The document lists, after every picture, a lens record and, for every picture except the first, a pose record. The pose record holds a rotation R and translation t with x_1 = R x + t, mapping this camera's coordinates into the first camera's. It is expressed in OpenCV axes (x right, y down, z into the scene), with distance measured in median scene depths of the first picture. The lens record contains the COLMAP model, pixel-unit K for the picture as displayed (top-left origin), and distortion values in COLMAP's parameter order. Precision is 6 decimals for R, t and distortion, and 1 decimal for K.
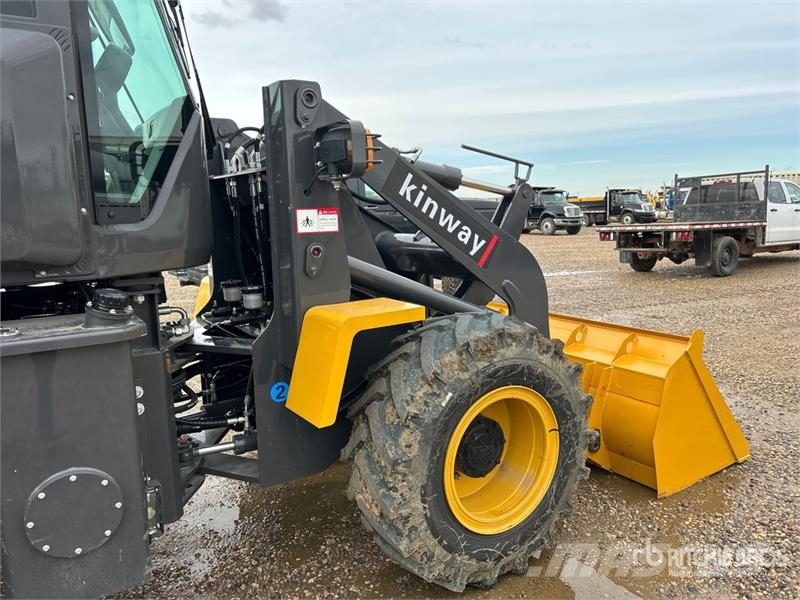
lens RADIAL K [[511.5, 0, 400.0], [0, 511.5, 300.0], [0, 0, 1]] dist [0.105596, 0.000321]
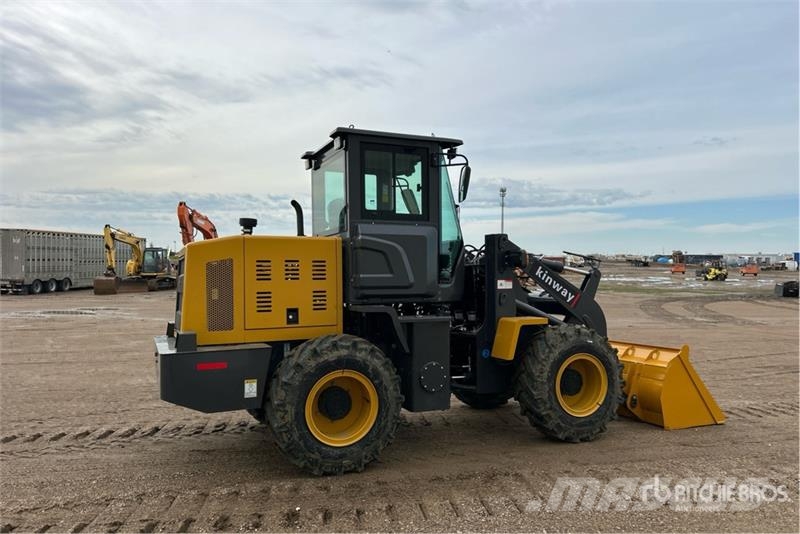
lens RADIAL K [[482.9, 0, 423.7], [0, 482.9, 266.5], [0, 0, 1]] dist [0.002571, -0.000357]
pose [[0.984816, 0.023116, -0.172057, -0.126652], [-0.056375, 0.979967, -0.191017, 0.210949], [0.164194, 0.197816, 0.966390, -1.235598]]
